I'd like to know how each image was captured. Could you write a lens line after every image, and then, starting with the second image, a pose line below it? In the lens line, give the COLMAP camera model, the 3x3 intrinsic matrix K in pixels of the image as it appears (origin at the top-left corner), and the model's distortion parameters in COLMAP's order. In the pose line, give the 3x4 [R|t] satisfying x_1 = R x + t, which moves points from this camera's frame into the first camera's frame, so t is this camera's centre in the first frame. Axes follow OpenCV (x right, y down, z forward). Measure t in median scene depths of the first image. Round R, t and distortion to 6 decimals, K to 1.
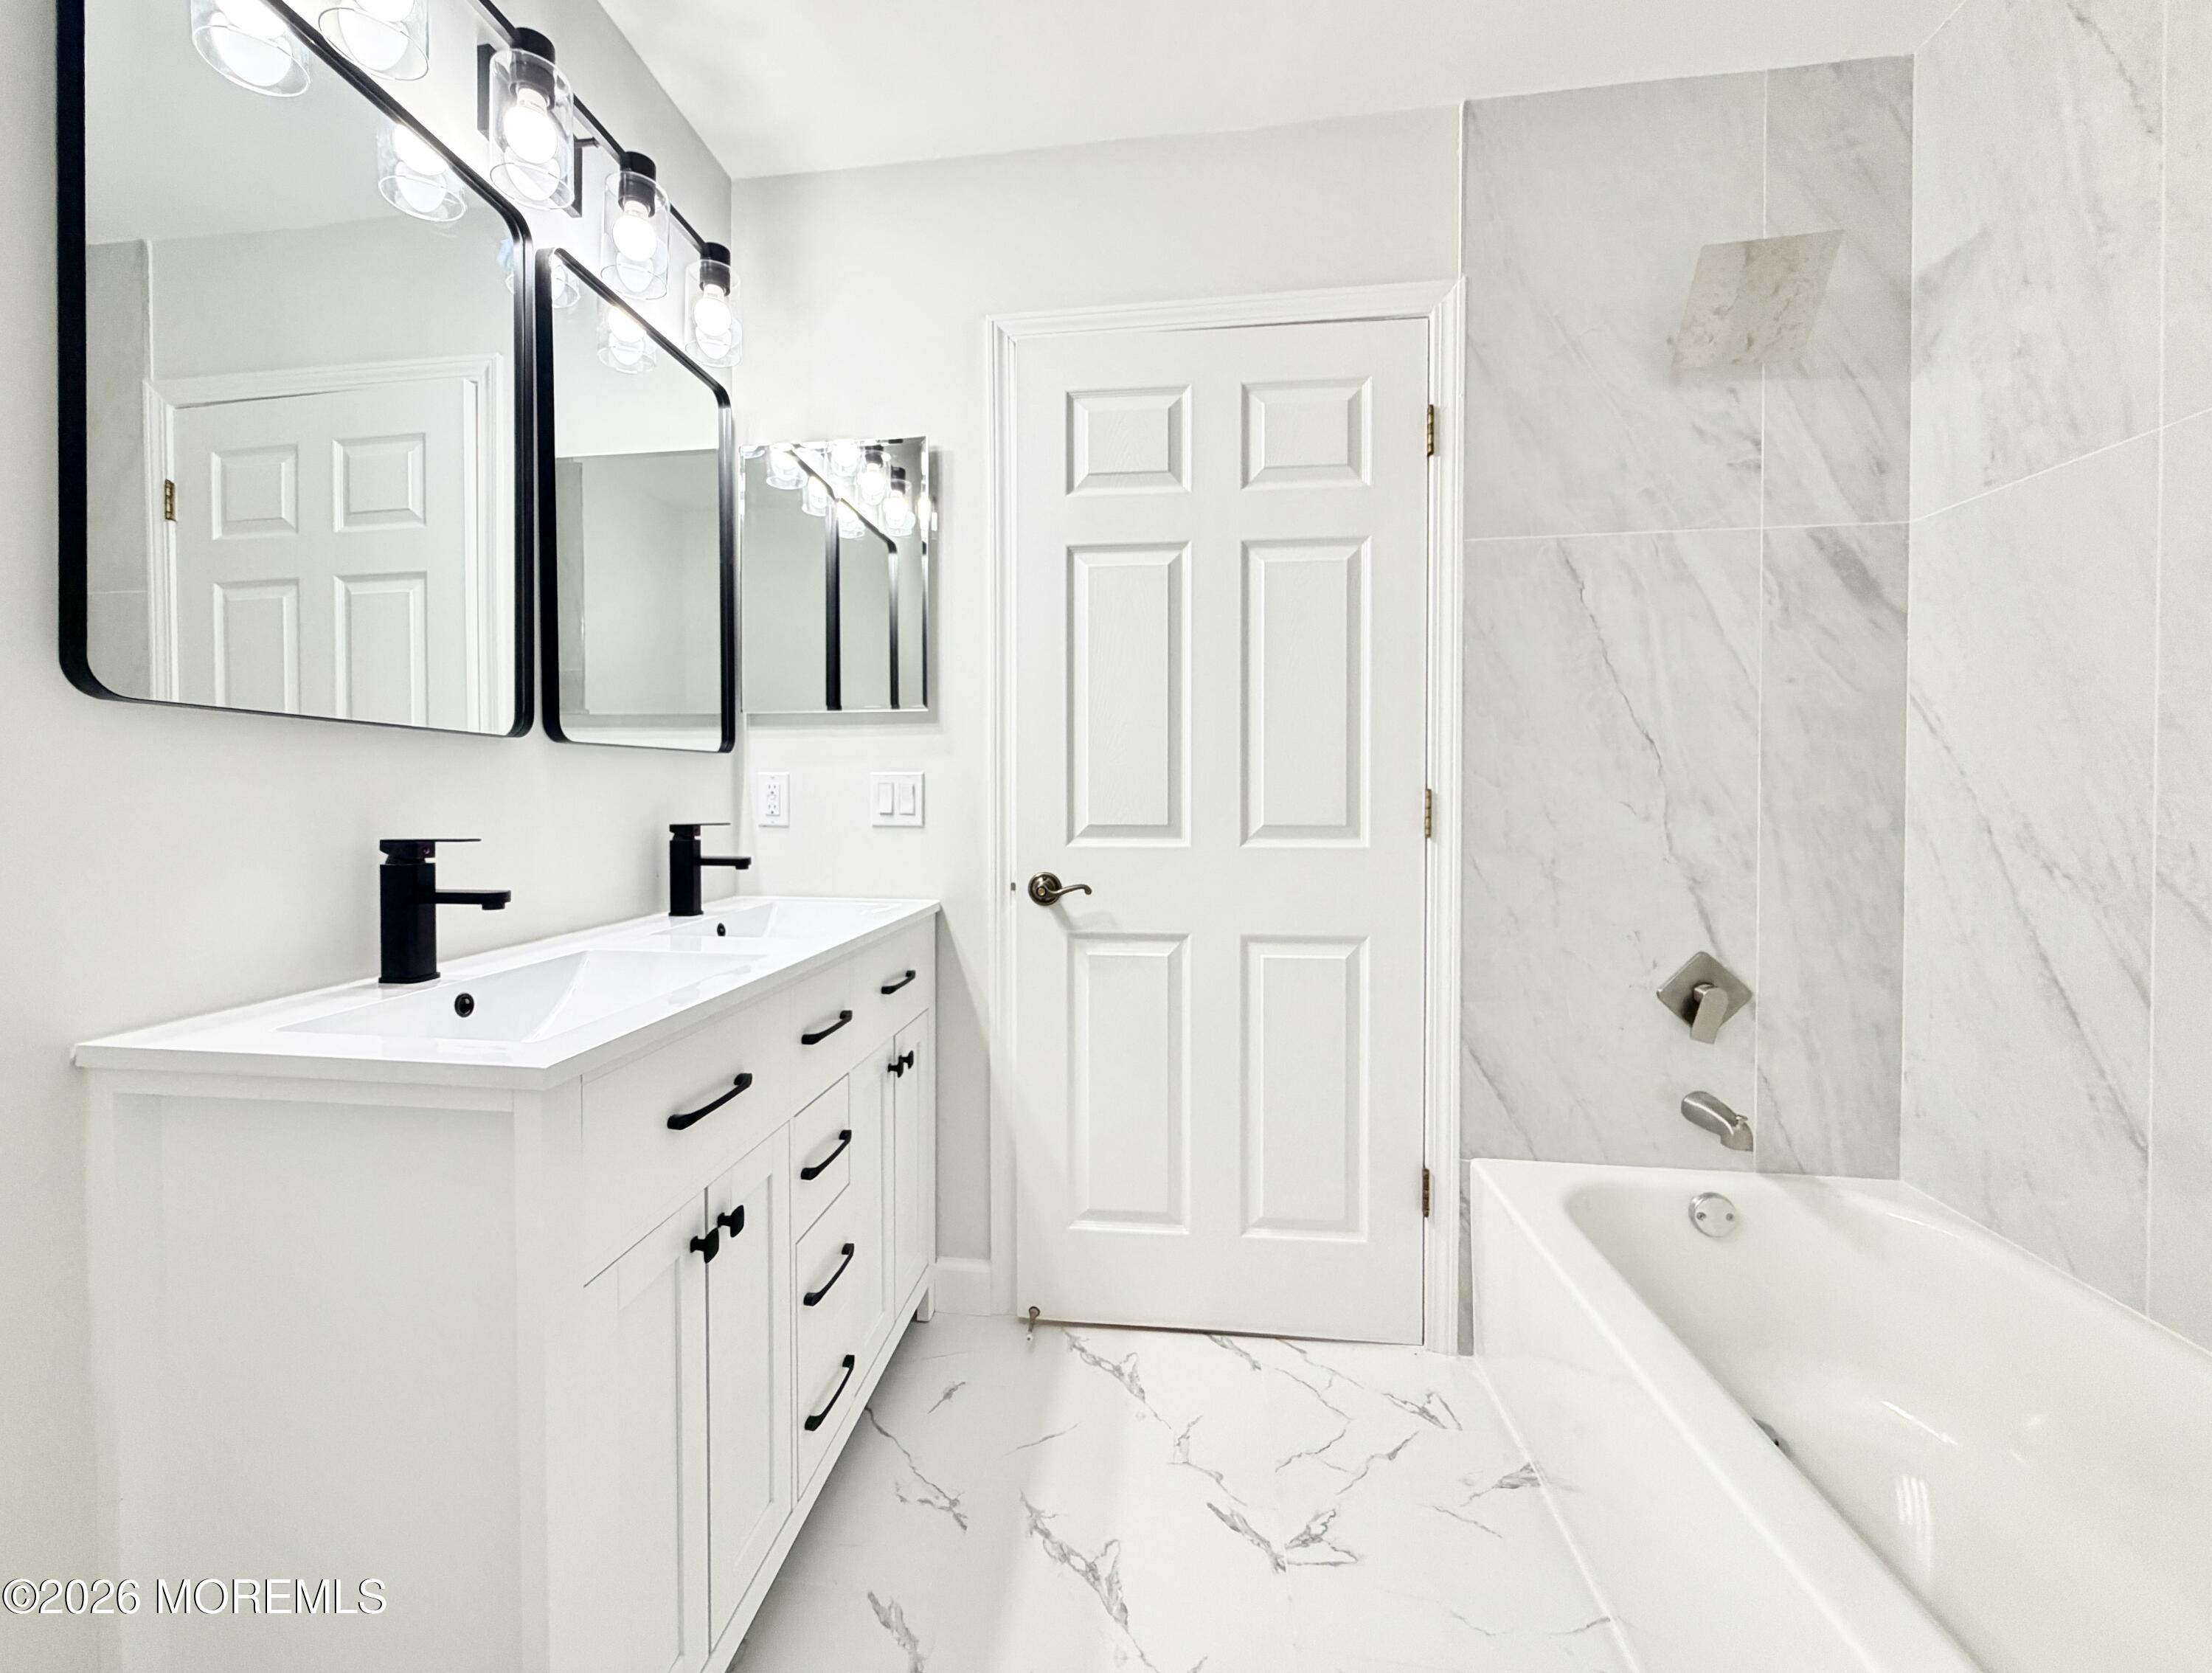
lens RADIAL K [[891.6, 0, 1095.4], [0, 891.6, 818.3], [0, 0, 1]] dist [-0.001800, 0.000229]
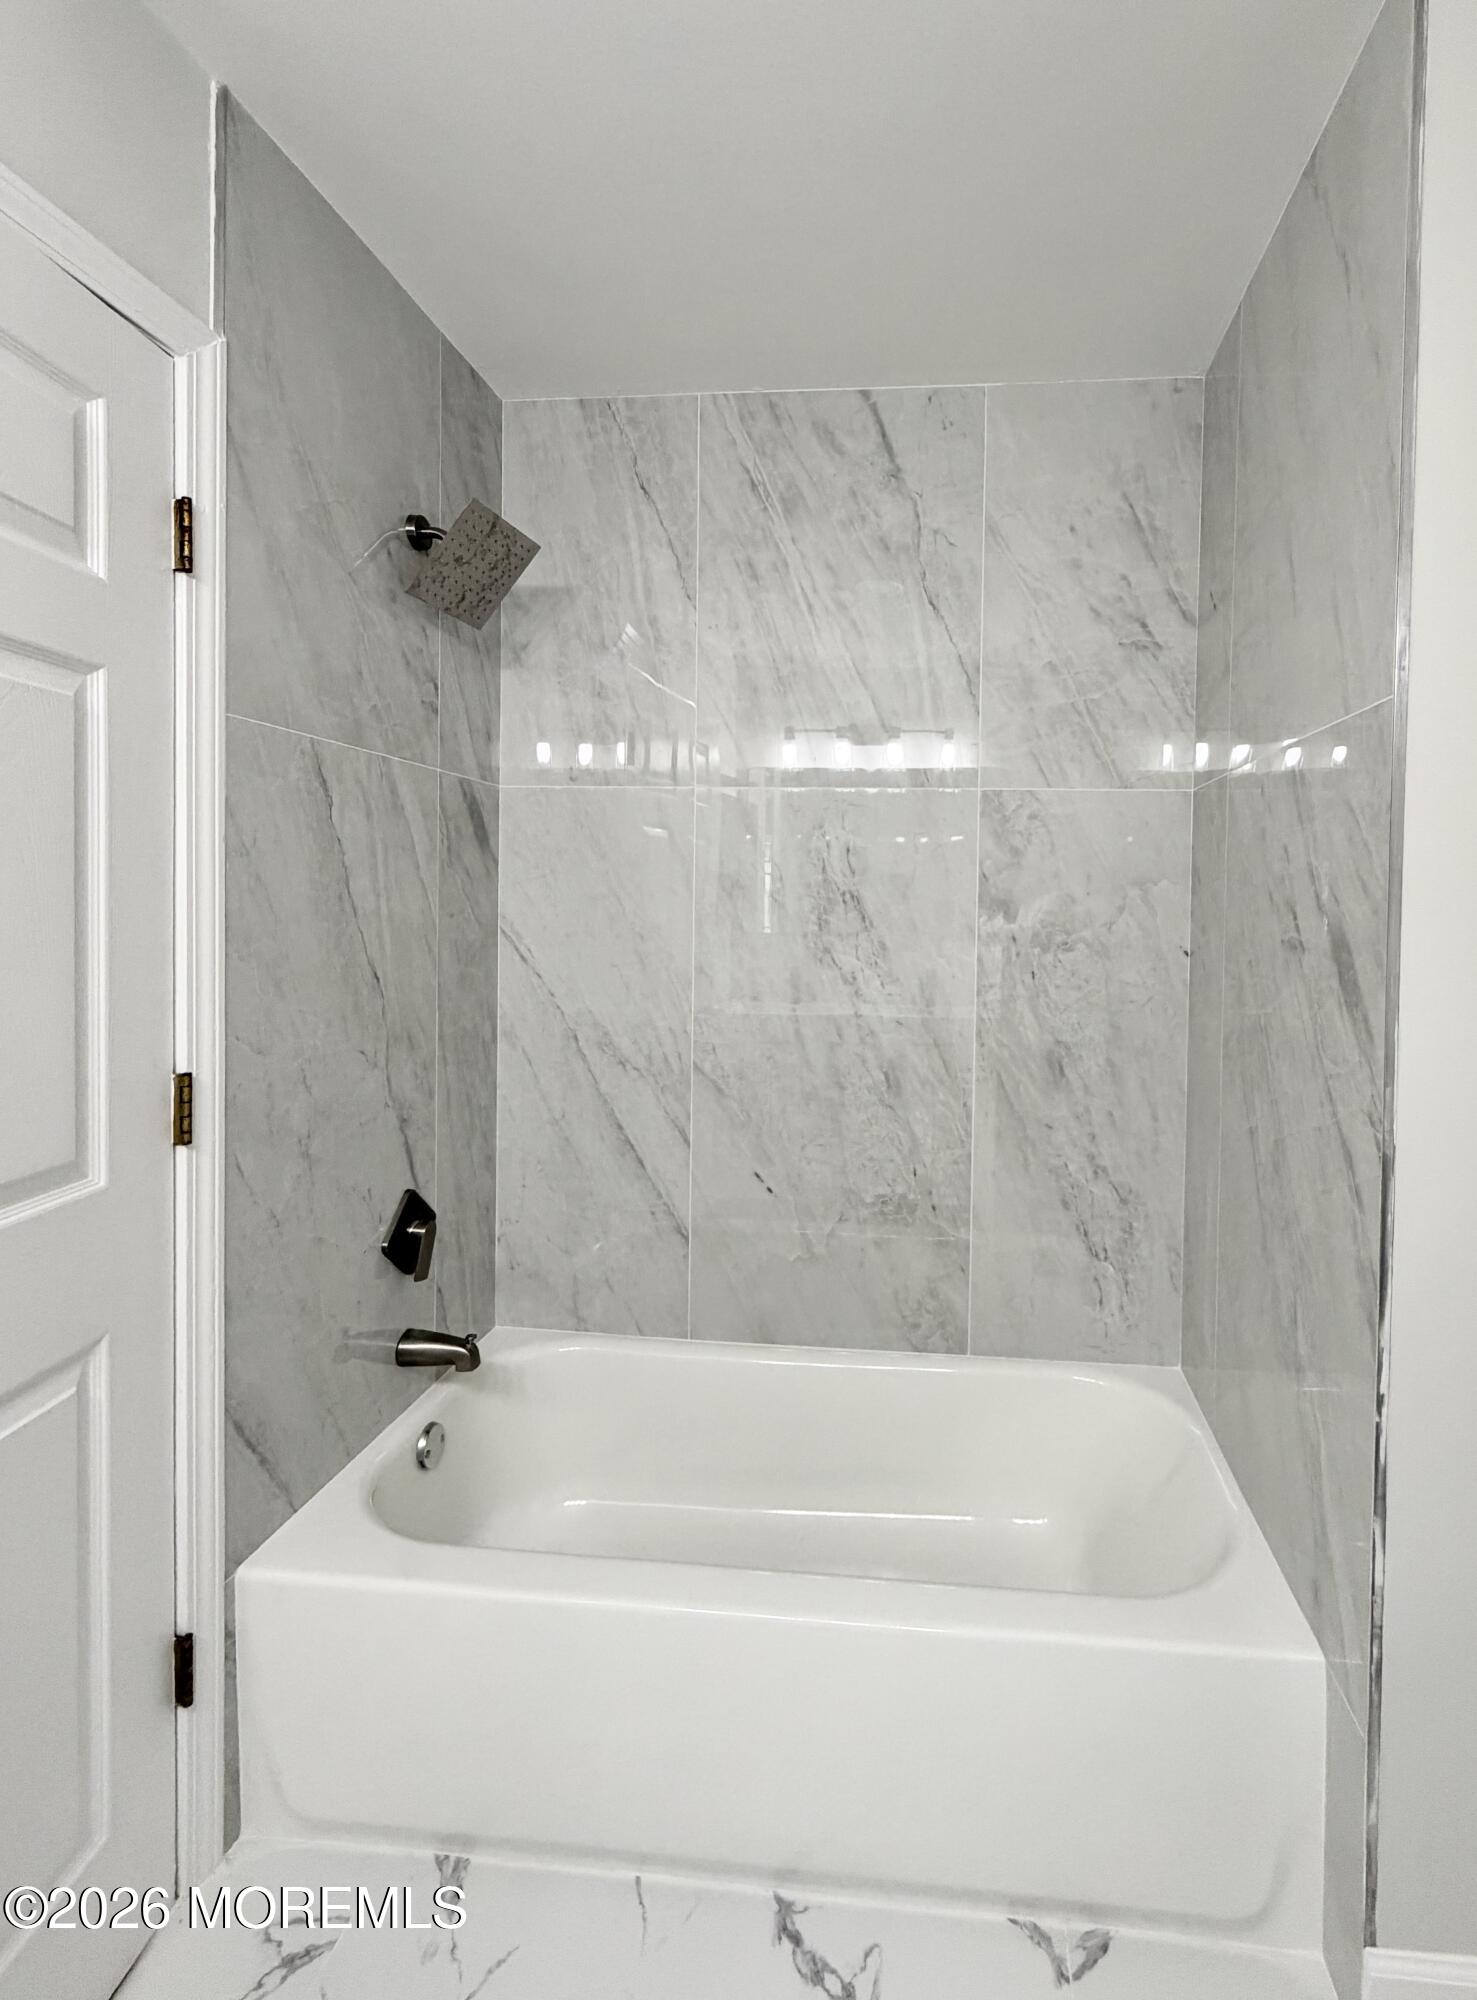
lens RADIAL K [[931.1, 0, 779.2], [0, 931.1, 924.0], [0, 0, 1]] dist [-0.002783, 0.000126]
pose [[0.004787, -0.028373, 0.999586, -0.367542], [0.021000, 0.999380, 0.028266, -0.180483], [-0.999768, 0.020856, 0.005380, 0.642563]]
